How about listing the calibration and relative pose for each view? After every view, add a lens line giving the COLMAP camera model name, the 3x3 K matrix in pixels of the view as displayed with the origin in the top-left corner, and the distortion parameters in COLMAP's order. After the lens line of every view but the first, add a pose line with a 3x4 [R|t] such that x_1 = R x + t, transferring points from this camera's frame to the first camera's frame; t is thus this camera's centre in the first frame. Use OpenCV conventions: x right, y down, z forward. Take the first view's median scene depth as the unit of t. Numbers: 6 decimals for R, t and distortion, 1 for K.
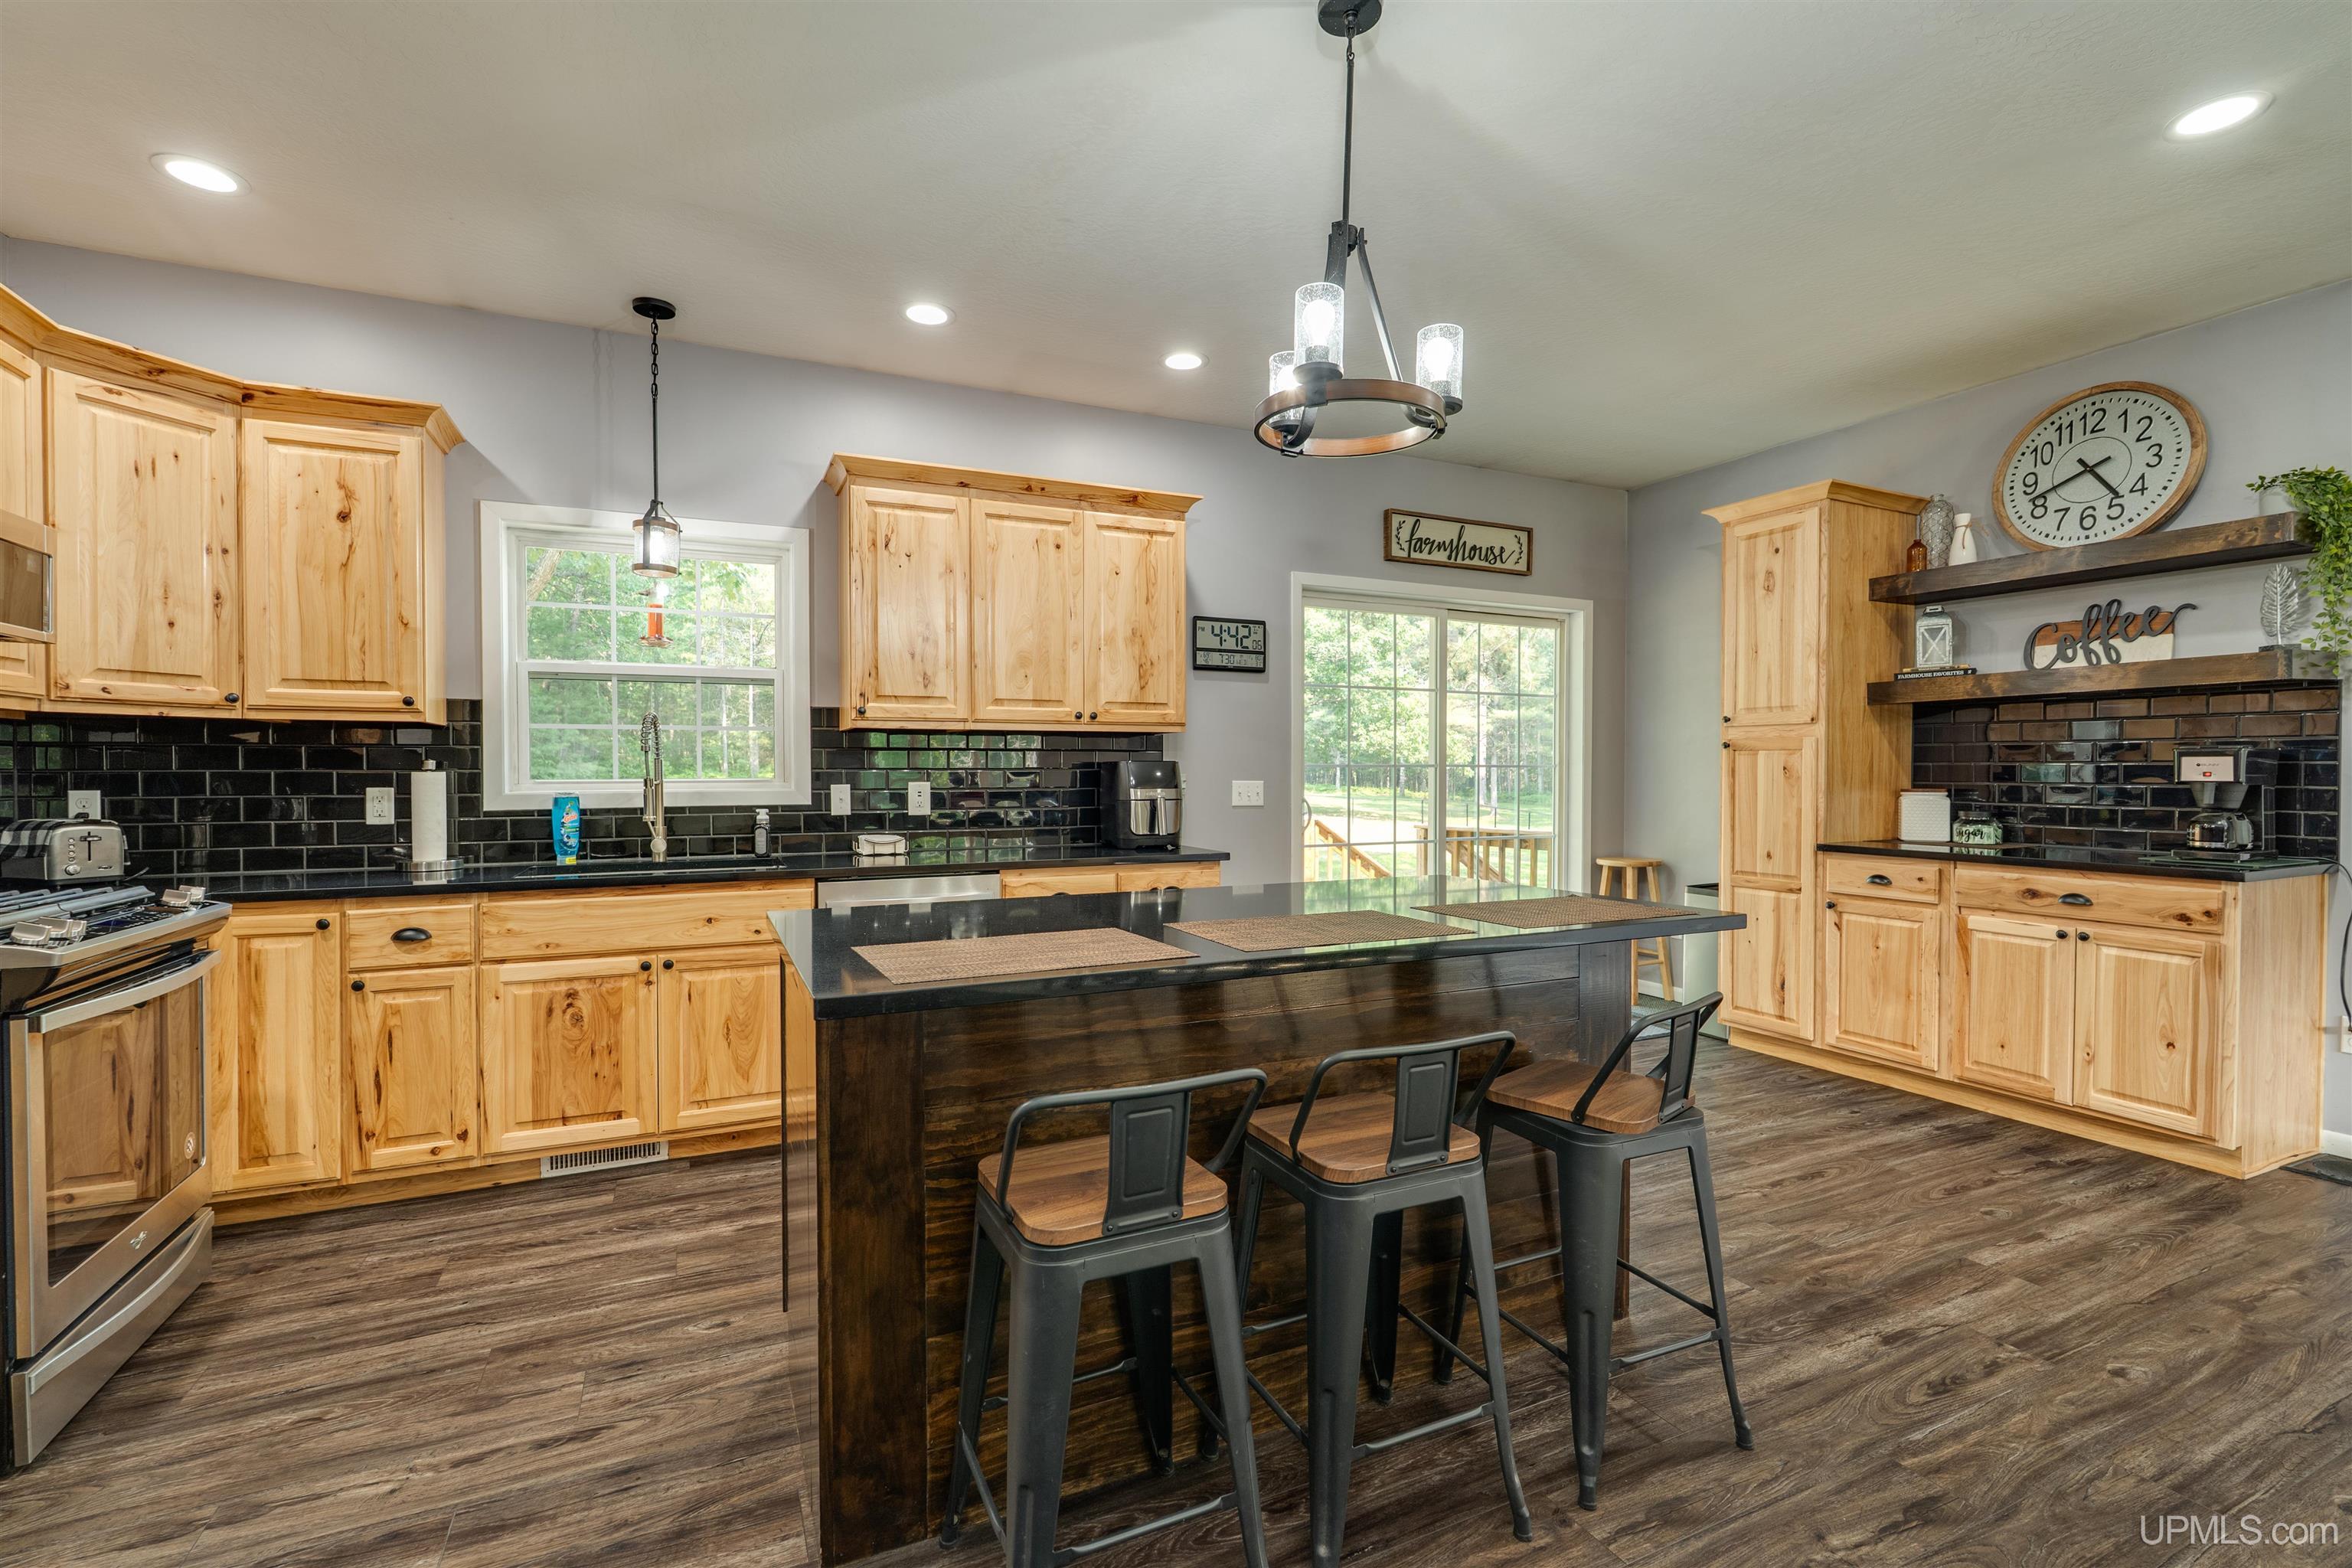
lens RADIAL K [[1030.5, 0, 1166.3], [0, 1030.5, 780.8], [0, 0, 1]] dist [-0.007092, -0.000122]
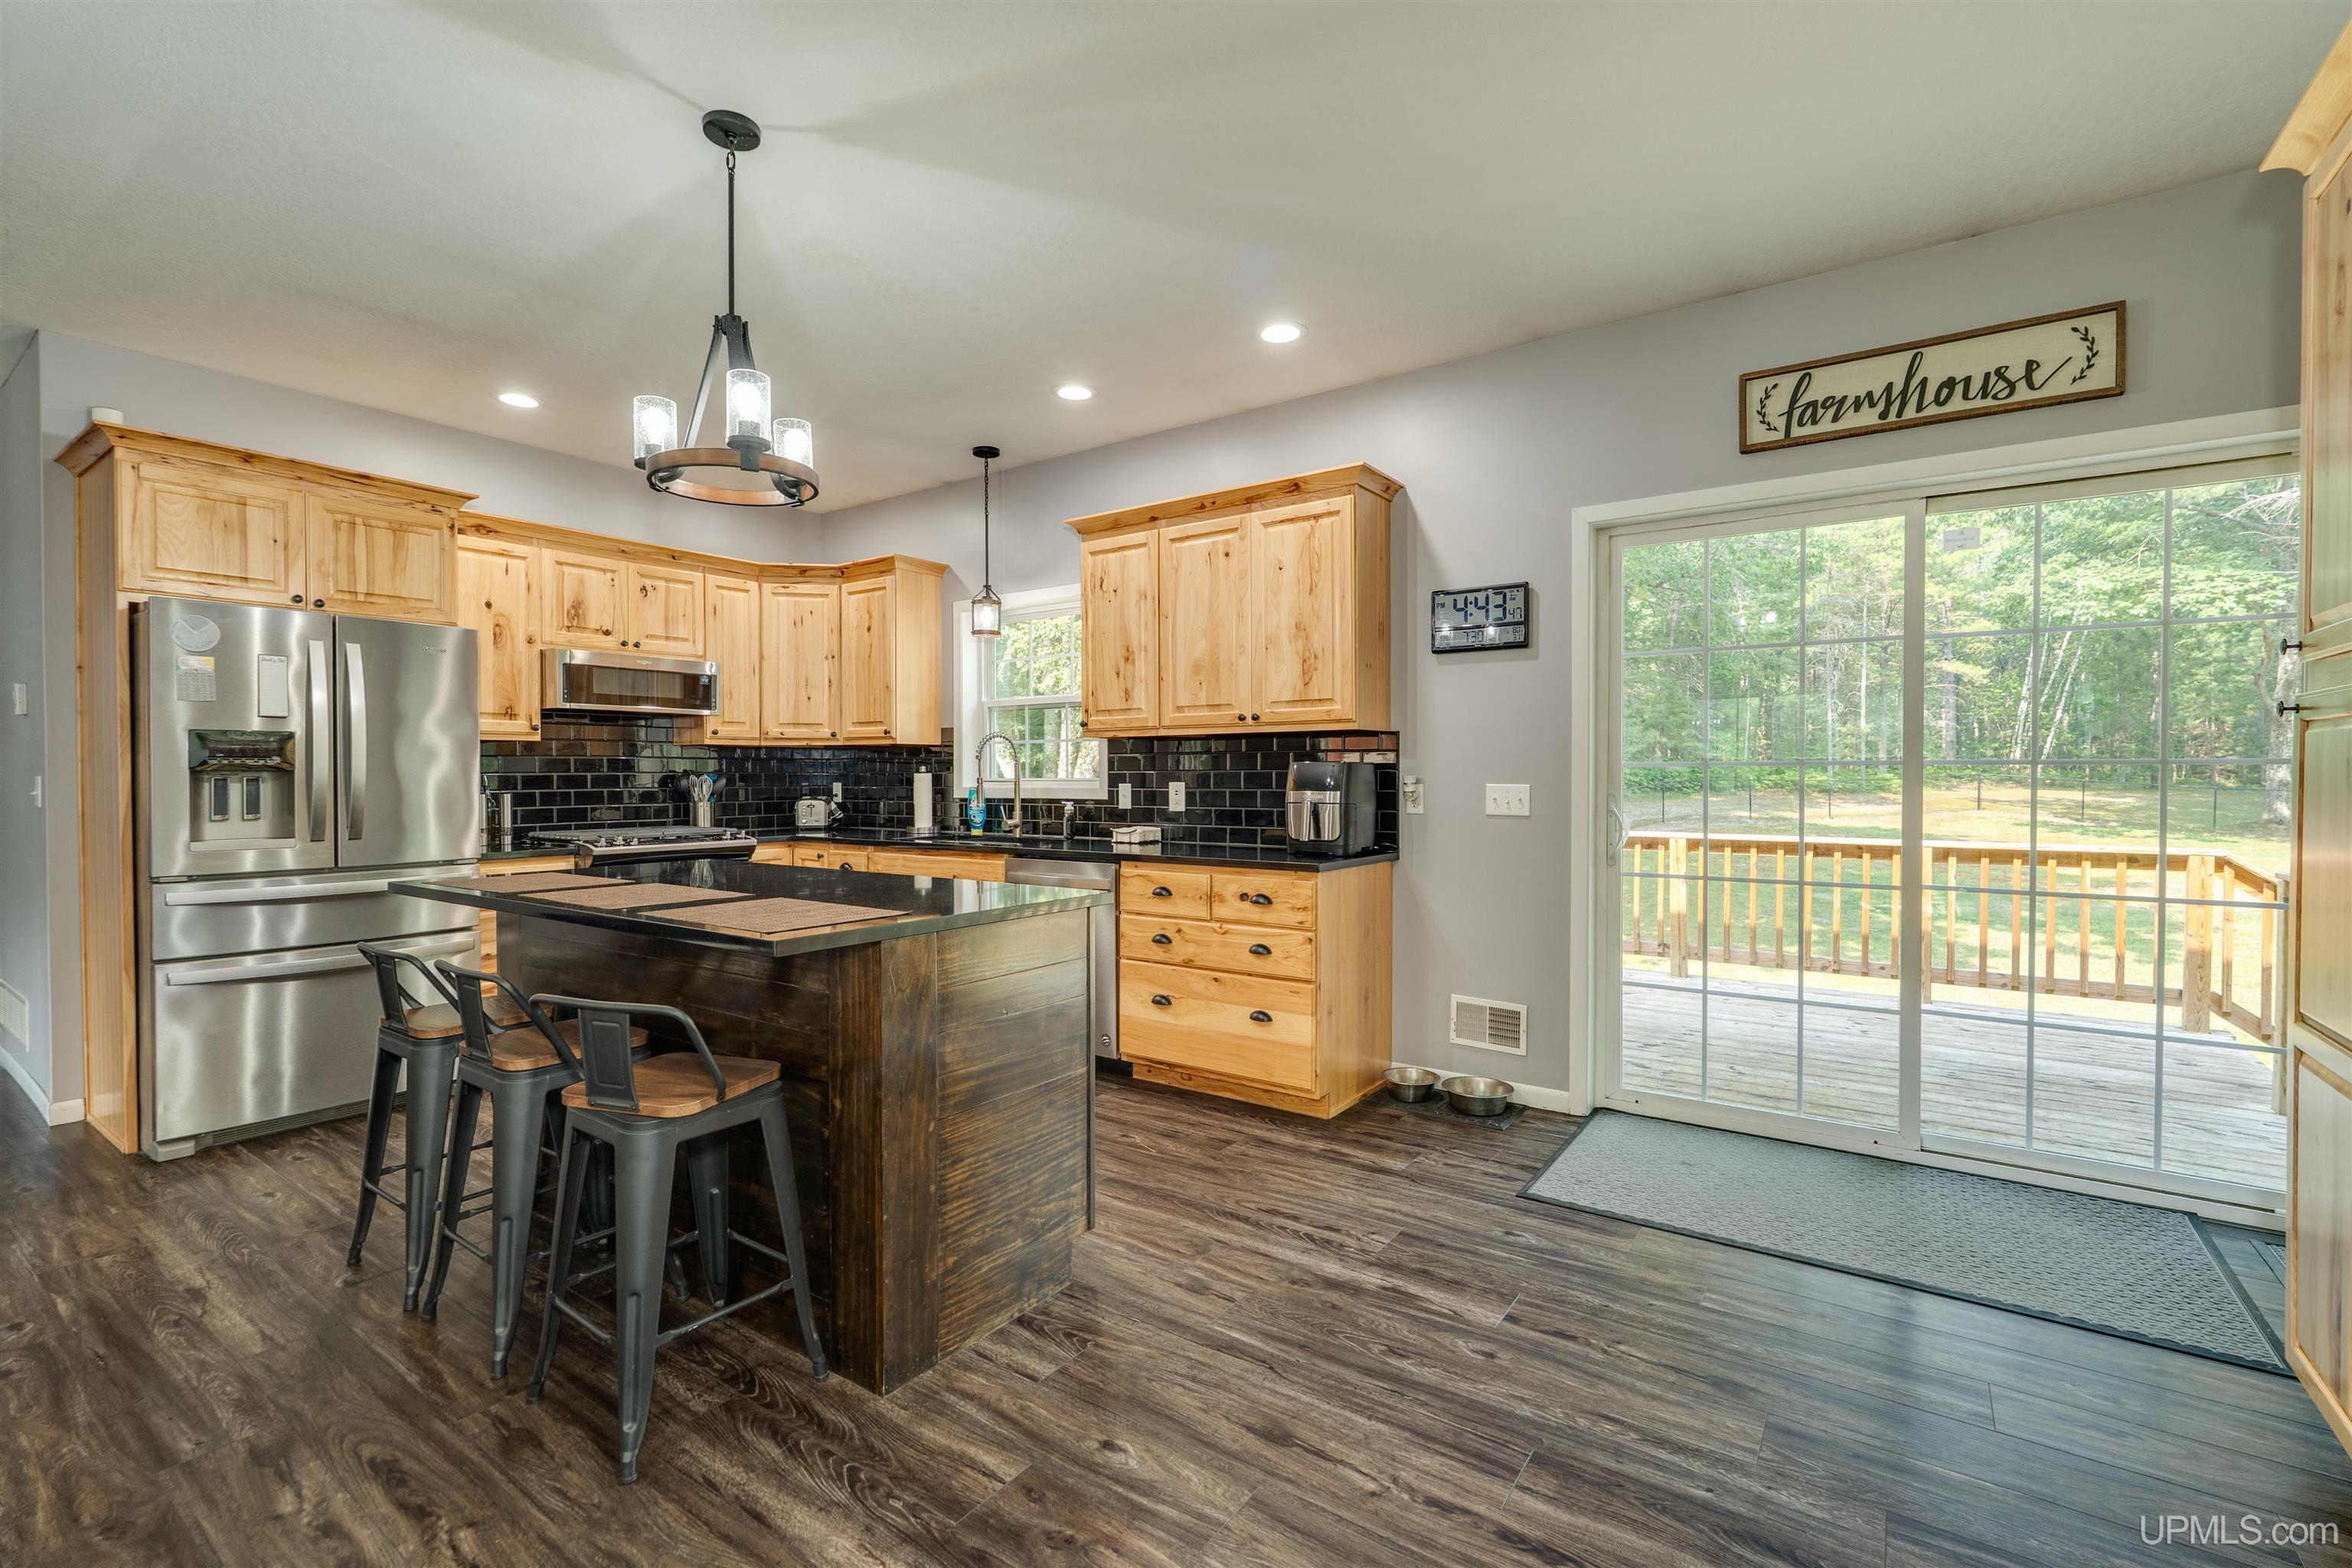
lens RADIAL K [[1043.6, 0, 1176.0], [0, 1043.6, 784.0], [0, 0, 1]] dist [-0.002789, -0.000998]
pose [[0.487180, 0.007601, -0.873268, 0.768755], [-0.007805, 0.999960, 0.004349, -0.001955], [0.873267, 0.004697, 0.487220, 0.438752]]
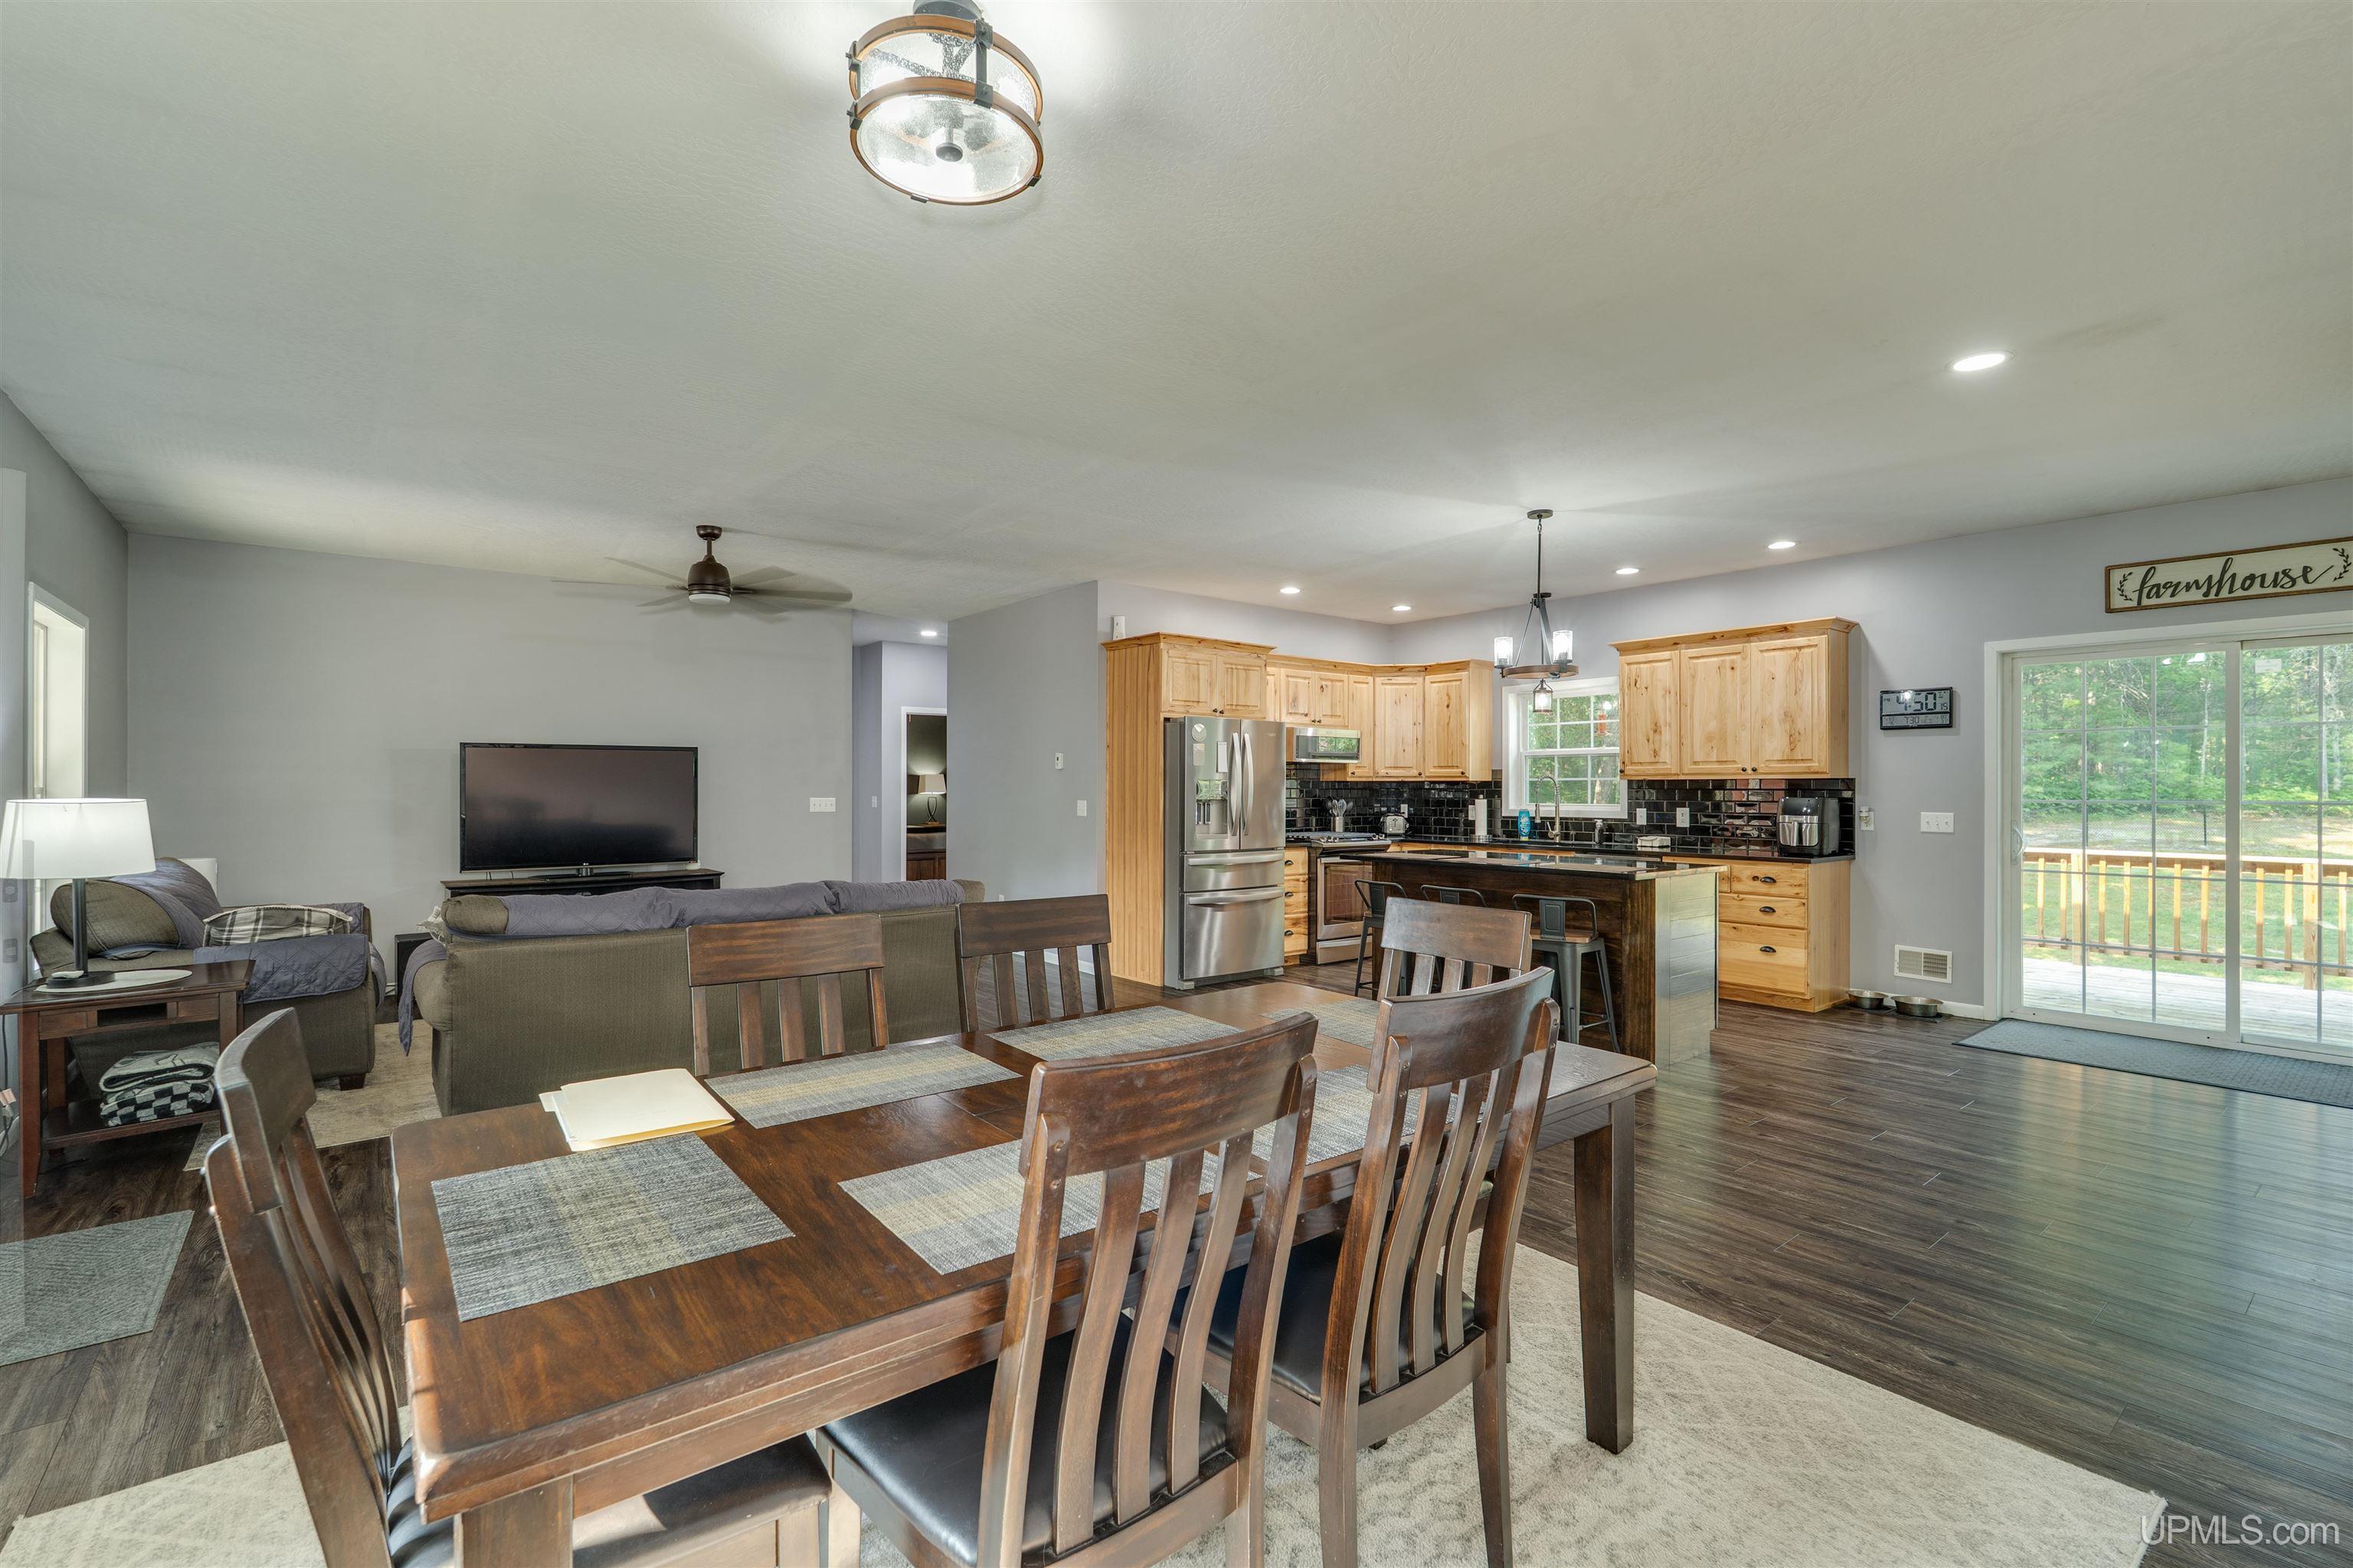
lens RADIAL K [[1044.0, 0, 1176.5], [0, 1044.0, 784.0], [0, 0, 1]] dist [-0.002789, -0.000998]
pose [[0.225077, -0.002896, -0.974337, 1.309237], [-0.013221, 0.999894, -0.006026, -0.017870], [0.974251, 0.014239, 0.225015, -0.247909]]
